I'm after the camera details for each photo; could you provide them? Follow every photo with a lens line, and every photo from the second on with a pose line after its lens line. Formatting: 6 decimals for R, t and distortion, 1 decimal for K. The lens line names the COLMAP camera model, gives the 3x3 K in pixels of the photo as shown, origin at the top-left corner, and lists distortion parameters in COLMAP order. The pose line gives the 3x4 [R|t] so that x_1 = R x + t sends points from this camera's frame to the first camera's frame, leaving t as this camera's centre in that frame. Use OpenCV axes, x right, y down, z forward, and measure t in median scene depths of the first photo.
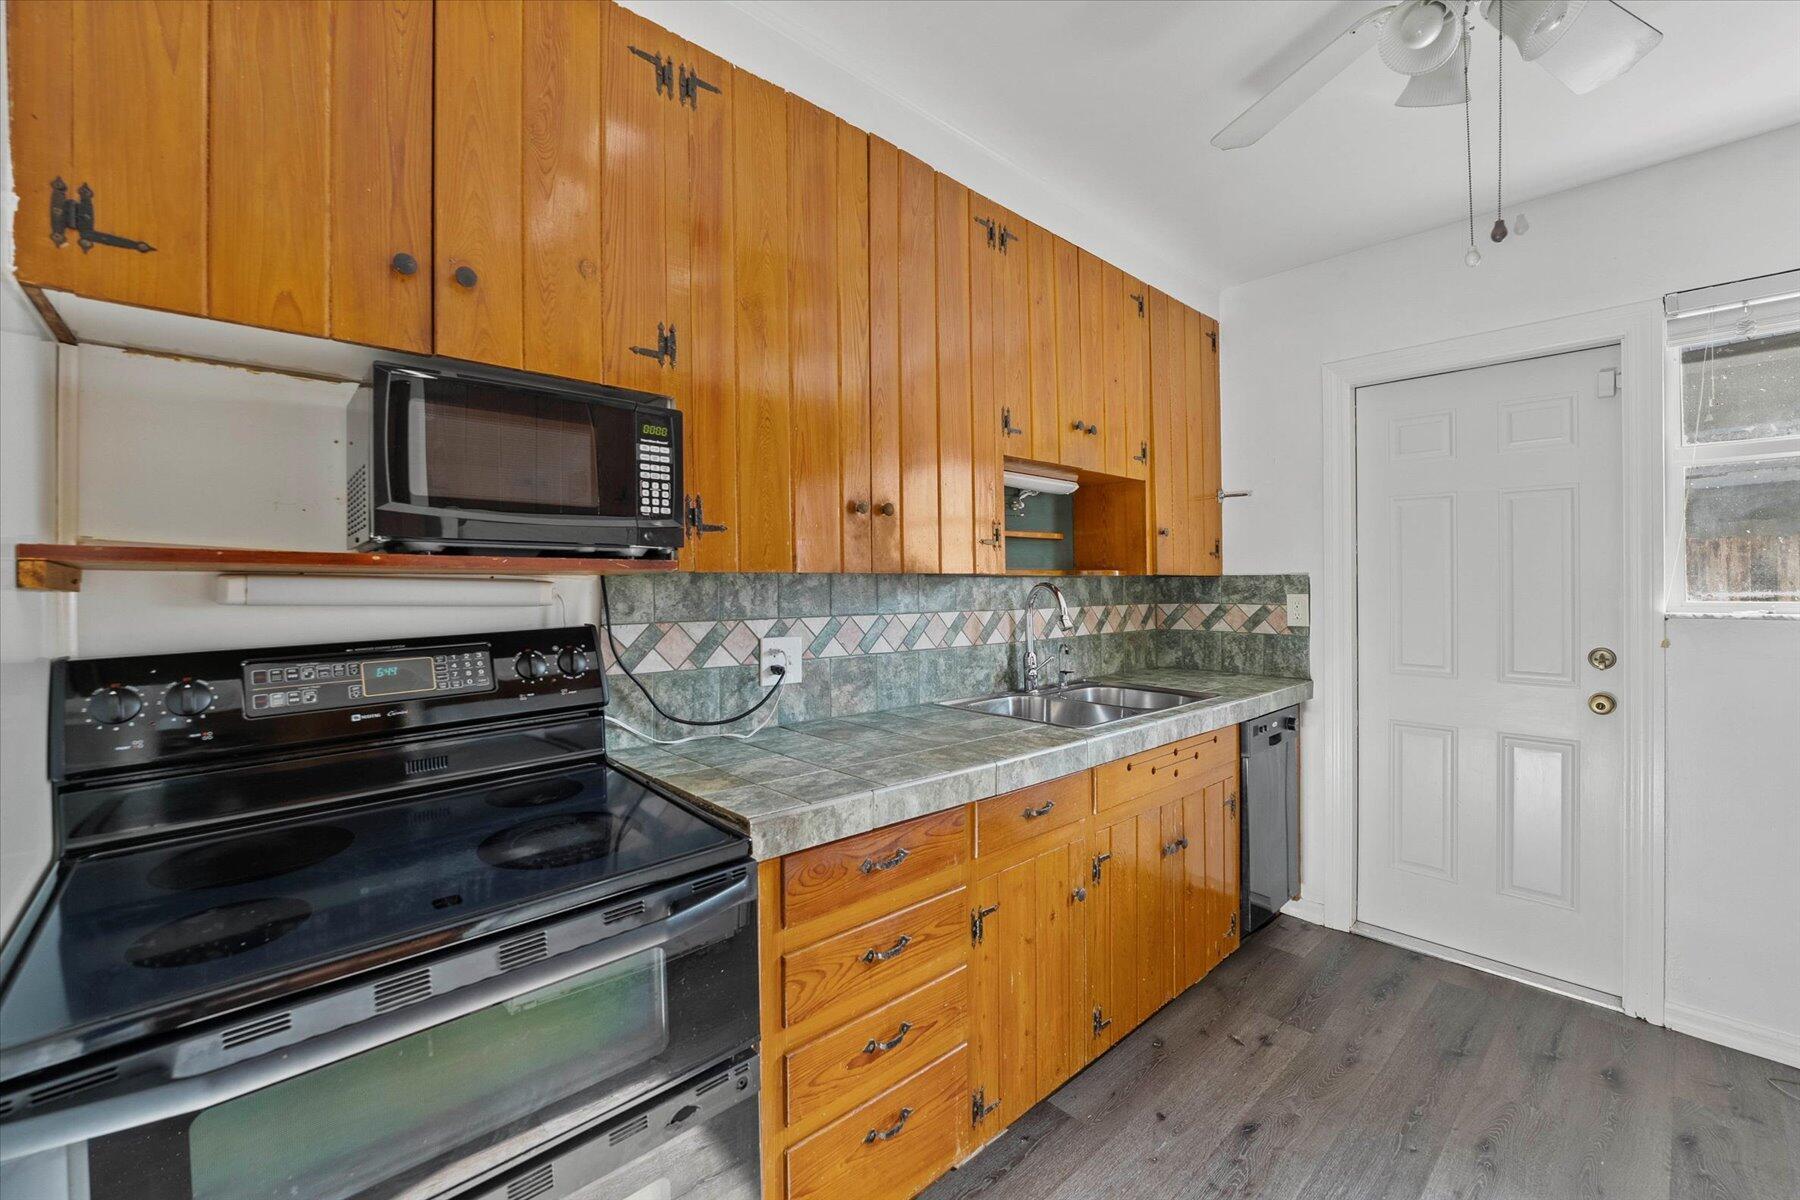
lens RADIAL K [[741.6, 0, 900.0], [0, 741.6, 582.9], [0, 0, 1]] dist [-0.015492, 0.001245]
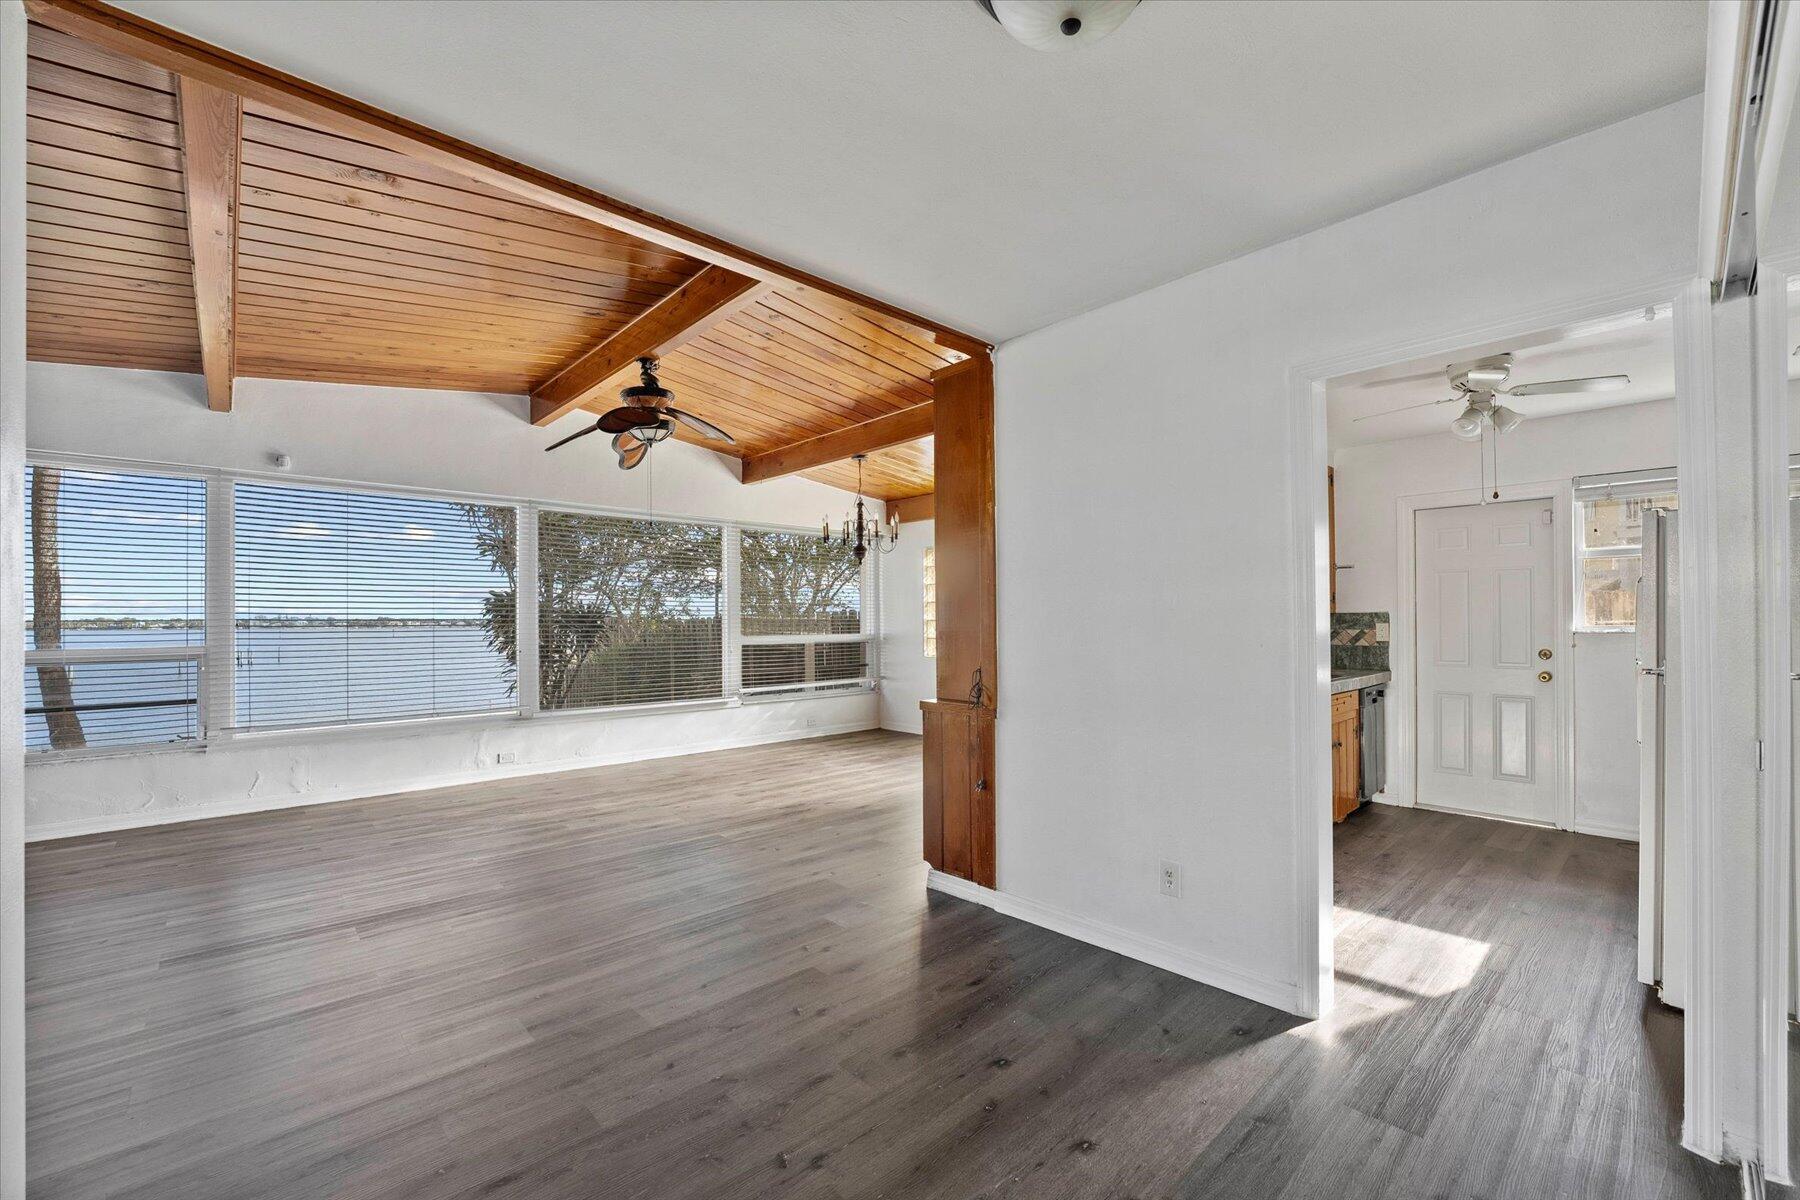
lens RADIAL K [[741.6, 0, 902.0], [0, 741.6, 625.1], [0, 0, 1]] dist [-0.015492, 0.001245]
pose [[0.999972, -0.004220, 0.006237, -0.679555], [0.004203, 0.999987, 0.002817, 0.010254], [-0.006248, -0.002790, 0.999977, -0.834739]]
